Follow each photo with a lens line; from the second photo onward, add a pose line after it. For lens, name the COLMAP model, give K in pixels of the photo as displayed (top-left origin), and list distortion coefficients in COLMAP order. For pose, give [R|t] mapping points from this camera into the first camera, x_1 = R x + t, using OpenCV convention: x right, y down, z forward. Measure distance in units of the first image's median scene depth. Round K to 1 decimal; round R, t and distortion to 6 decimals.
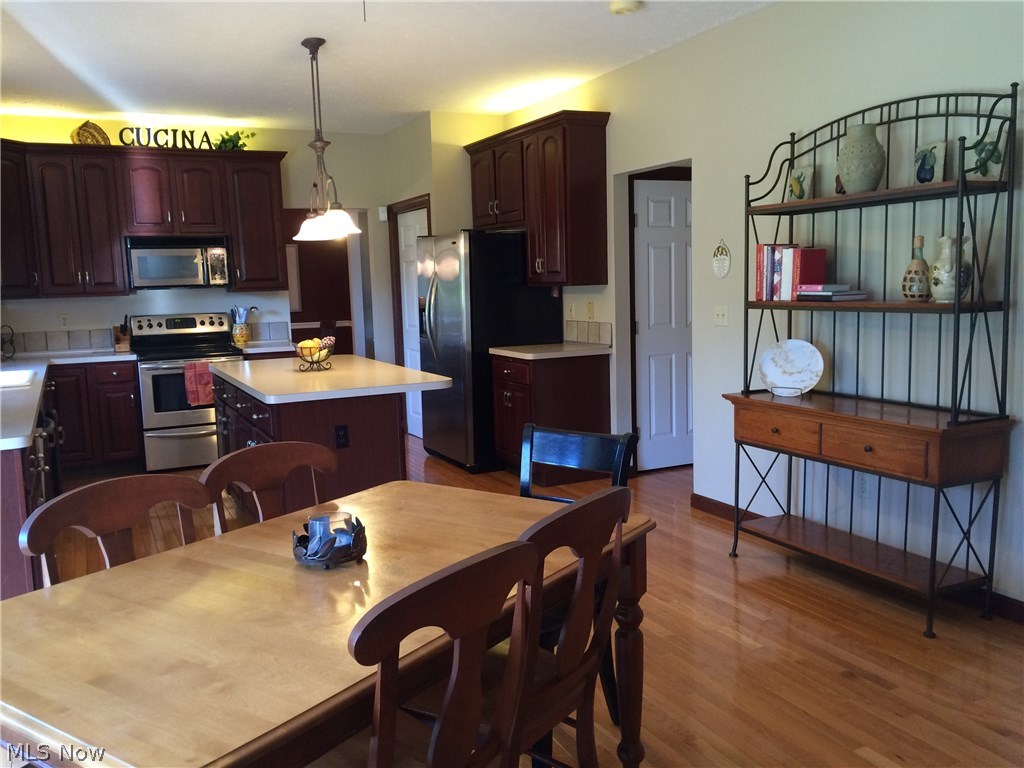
lens RADIAL K [[878.6, 0, 508.3], [0, 878.6, 370.2], [0, 0, 1]] dist [0.068437, -0.096523]
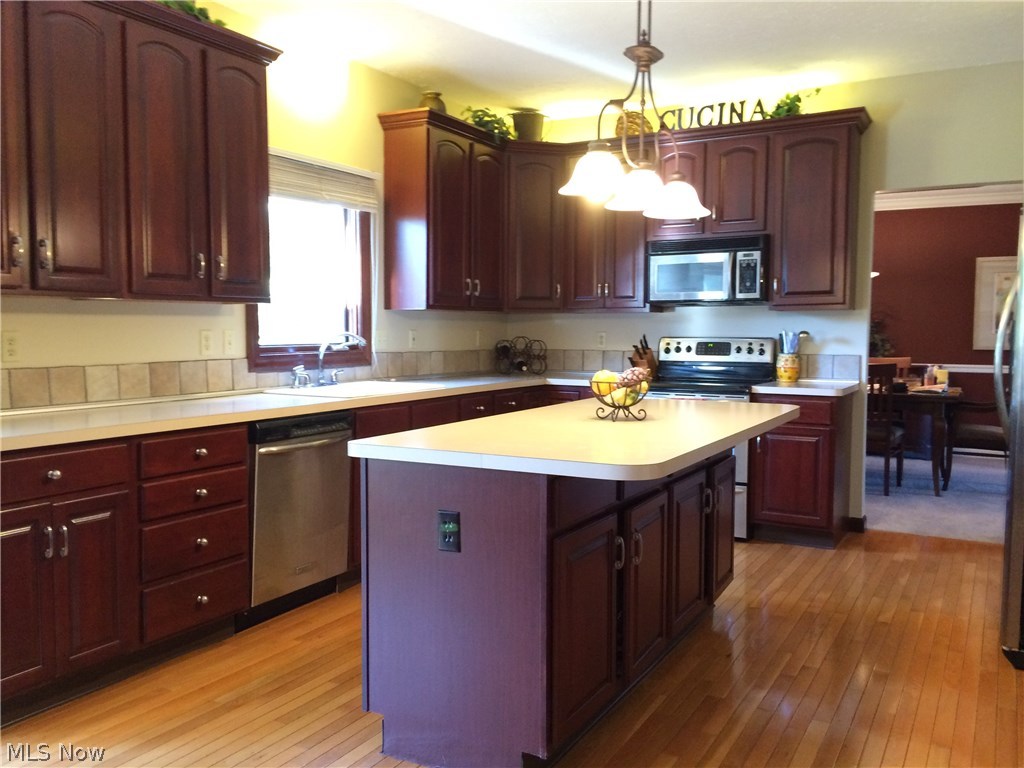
lens RADIAL K [[878.6, 0, 515.2], [0, 878.6, 378.8], [0, 0, 1]] dist [0.068437, -0.096523]
pose [[0.569313, 0.077158, -0.818492, 0.182901], [-0.104451, 0.994307, 0.021080, -0.025276], [0.815459, 0.073491, 0.574131, 0.418901]]
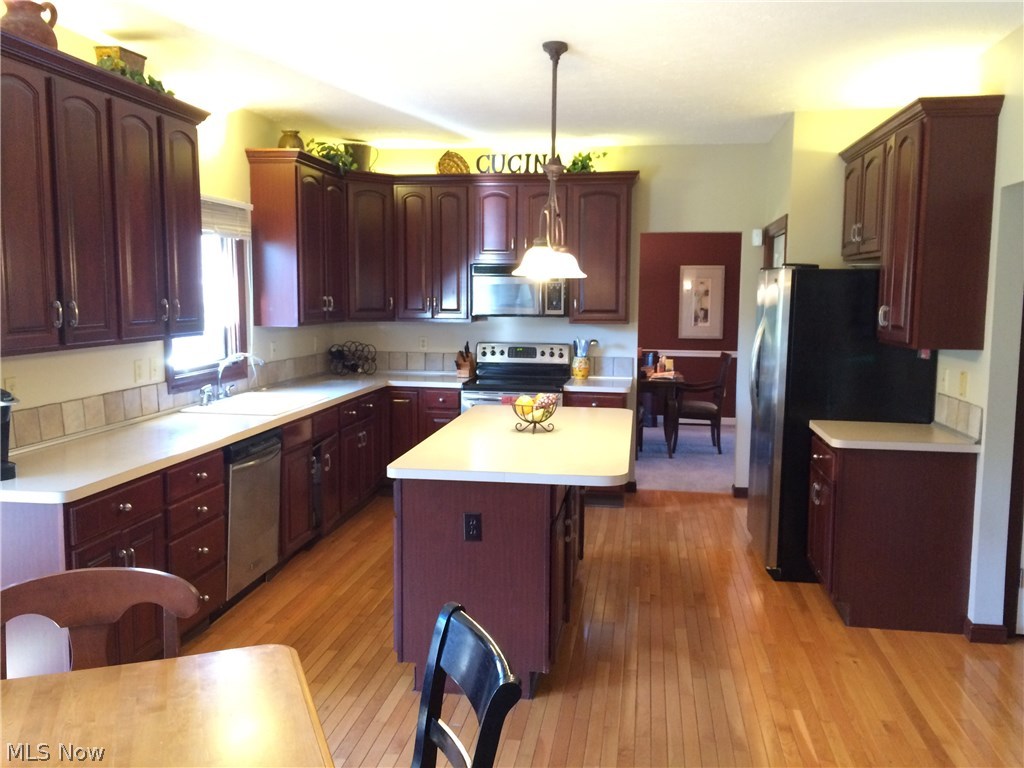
lens RADIAL K [[878.6, 0, 513.0], [0, 878.6, 368.1], [0, 0, 1]] dist [0.068437, -0.096523]
pose [[0.819918, 0.085763, -0.566020, 0.176657], [-0.091251, 0.995653, 0.018676, -0.054798], [0.565161, 0.036337, 0.824180, 0.205226]]
